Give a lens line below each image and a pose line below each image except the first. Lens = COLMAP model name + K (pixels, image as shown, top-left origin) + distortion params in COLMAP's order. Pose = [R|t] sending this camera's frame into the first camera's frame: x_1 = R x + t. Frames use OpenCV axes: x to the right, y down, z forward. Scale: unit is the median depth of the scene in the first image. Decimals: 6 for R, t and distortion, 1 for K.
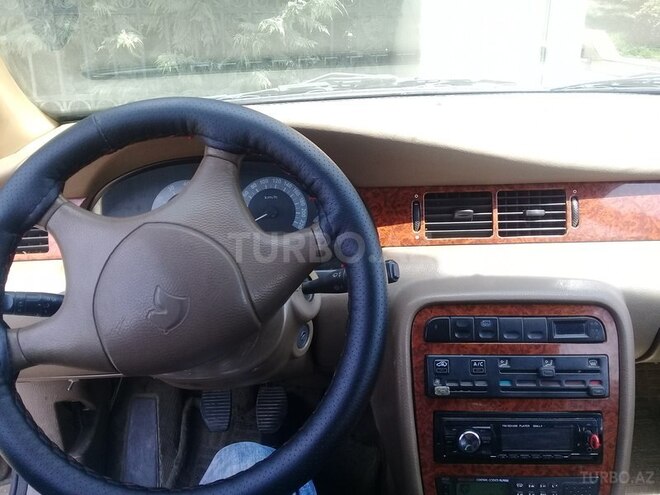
lens RADIAL K [[627.7, 0, 329.6], [0, 627.7, 247.1], [0, 0, 1]] dist [0.135137, -0.228938]
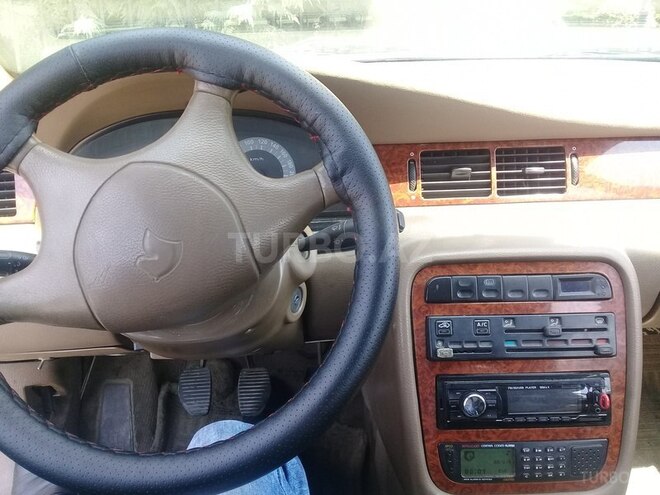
lens RADIAL K [[627.7, 0, 329.6], [0, 627.7, 247.1], [0, 0, 1]] dist [0.135137, -0.228938]
pose [[0.998339, -0.010667, 0.056609, -0.046645], [0.010919, 0.999932, -0.004134, 0.069018], [-0.056561, 0.004745, 0.998388, 0.061282]]
